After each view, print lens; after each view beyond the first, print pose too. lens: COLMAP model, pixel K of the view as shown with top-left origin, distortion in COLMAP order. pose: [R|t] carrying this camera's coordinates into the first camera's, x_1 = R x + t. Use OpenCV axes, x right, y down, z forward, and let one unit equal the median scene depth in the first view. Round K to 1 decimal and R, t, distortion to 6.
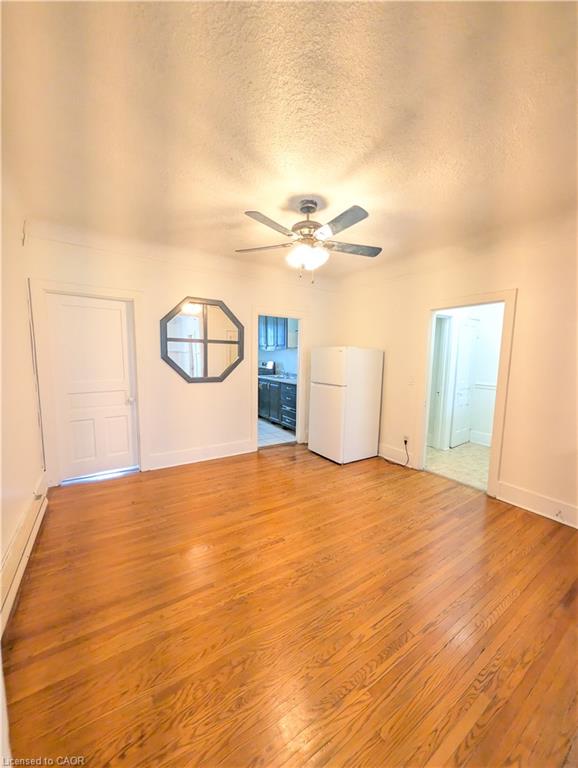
lens RADIAL K [[292.0, 0, 290.7], [0, 292.0, 386.2], [0, 0, 1]] dist [-0.000458, 0.000029]
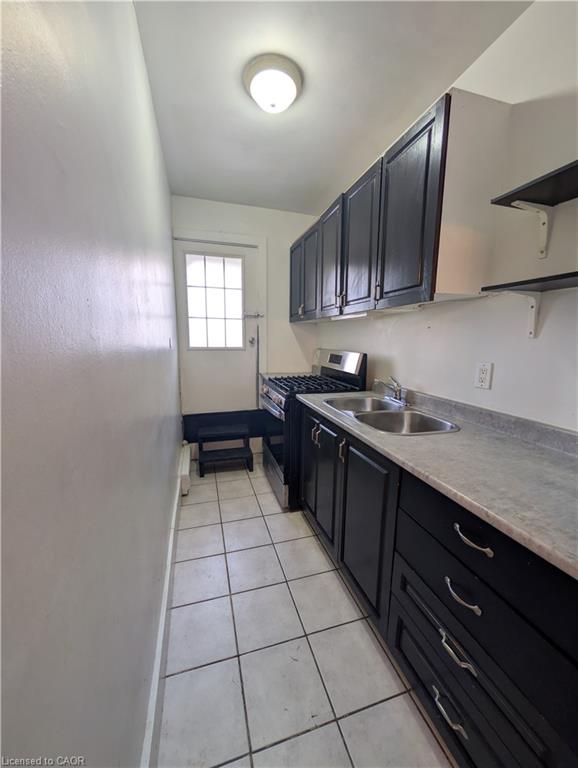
lens RADIAL K [[292.0, 0, 287.9], [0, 292.0, 381.9], [0, 0, 1]] dist [-0.000458, 0.000029]
pose [[0.960550, 0.036574, -0.275692, -0.047079], [-0.023028, 0.998370, 0.052216, -0.065777], [0.277153, -0.043808, 0.959827, 0.643739]]
